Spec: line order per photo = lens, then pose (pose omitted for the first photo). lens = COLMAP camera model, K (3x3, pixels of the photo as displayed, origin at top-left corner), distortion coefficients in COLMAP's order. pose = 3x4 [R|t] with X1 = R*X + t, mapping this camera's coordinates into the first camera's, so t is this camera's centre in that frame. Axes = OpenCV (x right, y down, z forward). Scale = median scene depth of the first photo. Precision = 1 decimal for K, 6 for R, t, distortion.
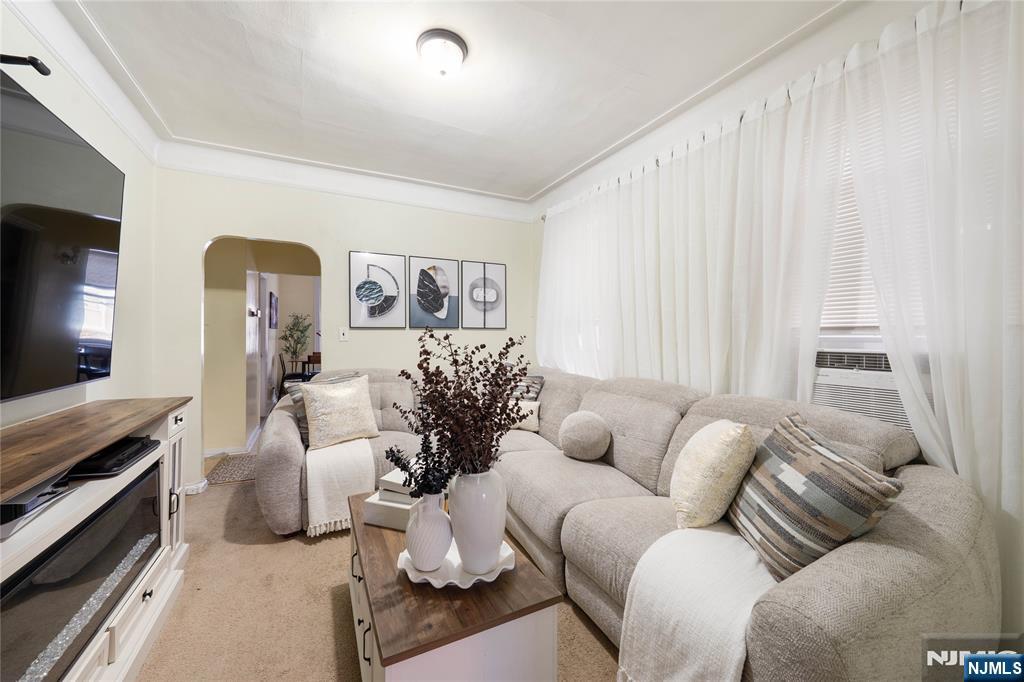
lens RADIAL K [[392.2, 0, 513.5], [0, 392.2, 336.1], [0, 0, 1]] dist [-0.002088, -0.000079]
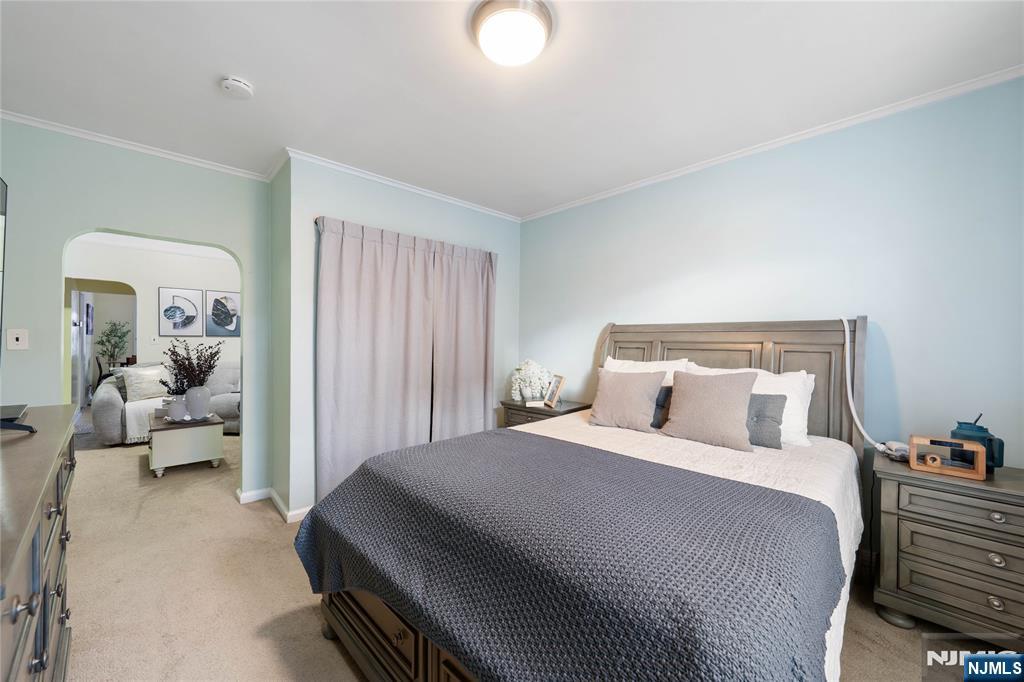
lens RADIAL K [[392.2, 0, 508.9], [0, 392.2, 342.4], [0, 0, 1]] dist [-0.002088, -0.000079]
pose [[0.958157, 0.001001, 0.286242, 0.466410], [-0.001350, 0.999999, 0.001022, 0.002126], [-0.286241, -0.001366, 0.958157, -0.886657]]
